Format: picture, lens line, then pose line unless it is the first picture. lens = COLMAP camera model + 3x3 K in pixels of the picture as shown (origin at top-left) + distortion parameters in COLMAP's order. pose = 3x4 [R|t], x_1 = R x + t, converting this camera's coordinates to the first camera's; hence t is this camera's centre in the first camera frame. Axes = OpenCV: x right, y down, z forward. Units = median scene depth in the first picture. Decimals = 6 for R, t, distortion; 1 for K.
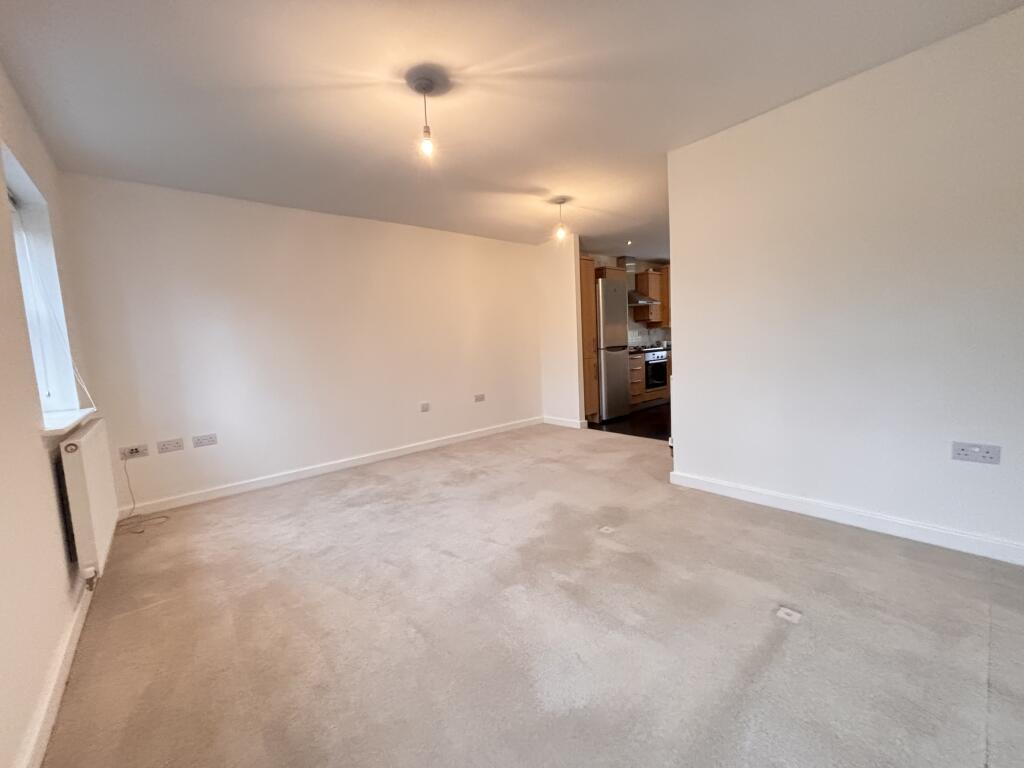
lens RADIAL K [[407.7, 0, 508.9], [0, 407.7, 381.8], [0, 0, 1]] dist [0.000219, -0.002106]
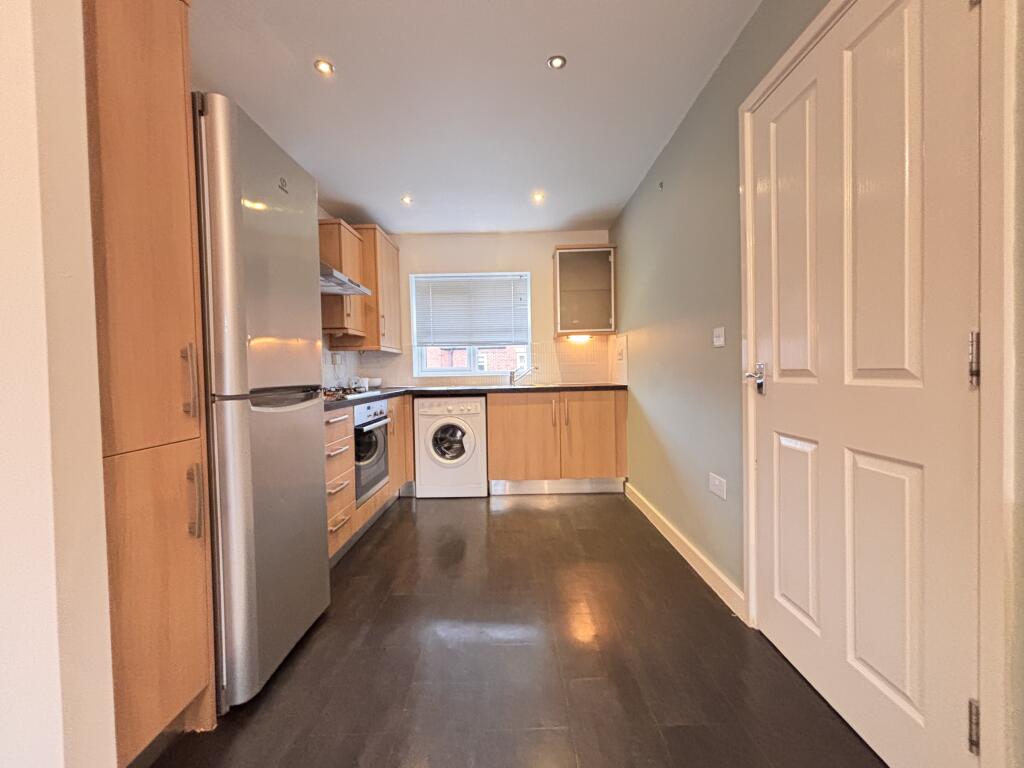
lens RADIAL K [[407.7, 0, 508.9], [0, 407.7, 381.8], [0, 0, 1]] dist [0.000219, -0.002106]
pose [[0.648059, 0.020747, 0.761308, 0.151747], [0.057615, 0.995429, -0.076172, -0.061518], [-0.759408, 0.093227, 0.643901, 0.715959]]
